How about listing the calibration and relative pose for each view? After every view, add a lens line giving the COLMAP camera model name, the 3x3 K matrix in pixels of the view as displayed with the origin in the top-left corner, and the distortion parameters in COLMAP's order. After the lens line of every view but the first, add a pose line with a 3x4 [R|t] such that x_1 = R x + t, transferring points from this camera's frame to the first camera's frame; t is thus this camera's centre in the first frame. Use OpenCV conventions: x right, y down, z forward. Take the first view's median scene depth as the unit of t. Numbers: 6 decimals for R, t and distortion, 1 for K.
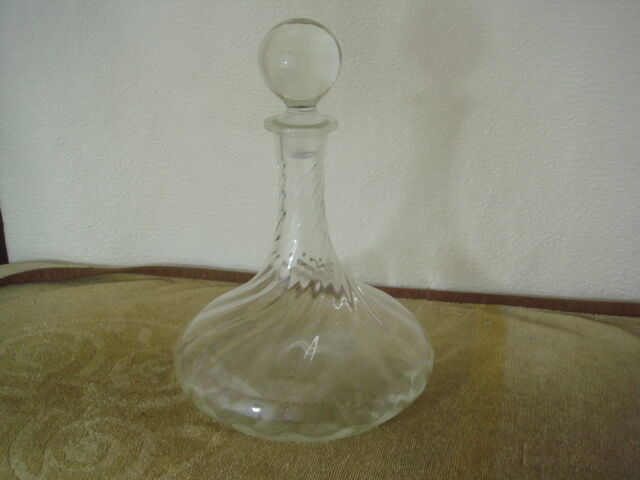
lens RADIAL K [[729.8, 0, 320.0], [0, 729.8, 240.0], [0, 0, 1]] dist [-0.177712, 0.113552]
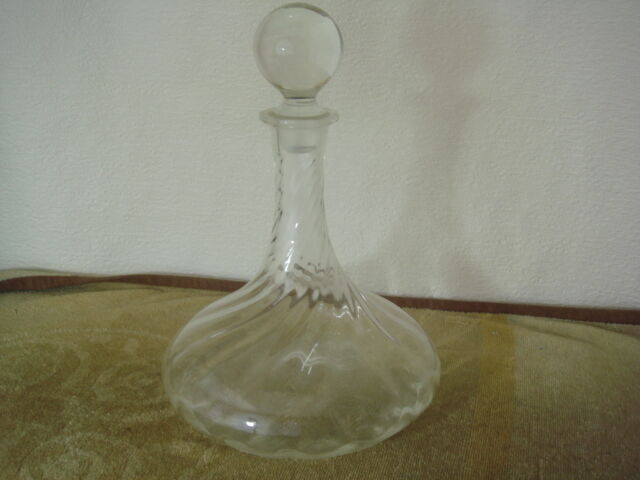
lens RADIAL K [[729.8, 0, 320.0], [0, 729.8, 240.0], [0, 0, 1]] dist [-0.177712, 0.113552]
pose [[0.999945, -0.000008, 0.010453, -0.007383], [0.000284, 0.999651, -0.026402, 0.019407], [-0.010450, 0.026404, 0.999597, 0.057621]]
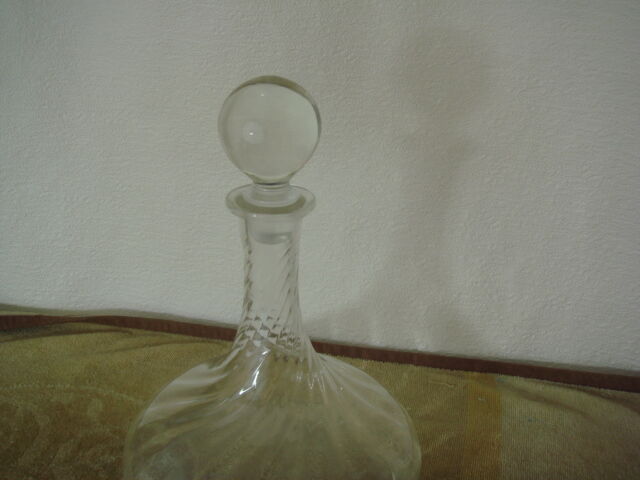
lens RADIAL K [[729.8, 0, 320.0], [0, 729.8, 240.0], [0, 0, 1]] dist [-0.177712, 0.113552]
pose [[0.999579, 0.016575, 0.023832, 0.009004], [-0.017728, 0.998642, 0.048998, -0.127700], [-0.022987, -0.049400, 0.998515, 0.136431]]
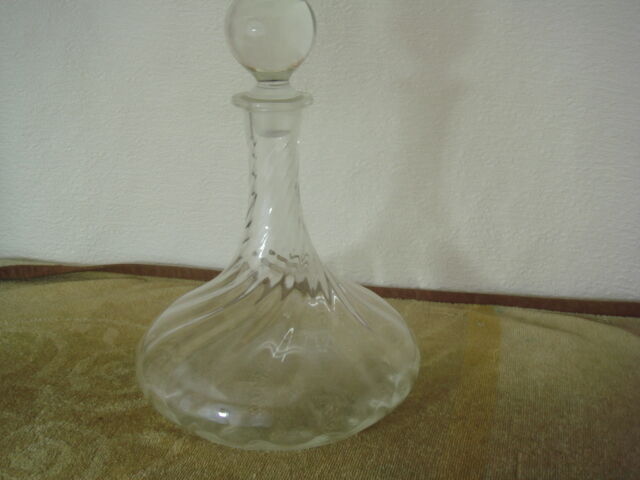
lens RADIAL K [[729.8, 0, 320.0], [0, 729.8, 240.0], [0, 0, 1]] dist [-0.177712, 0.113552]
pose [[0.999994, 0.003011, -0.001862, 0.028987], [-0.003048, 0.999796, -0.019987, 0.028006], [0.001802, 0.019992, 0.999799, 0.076553]]
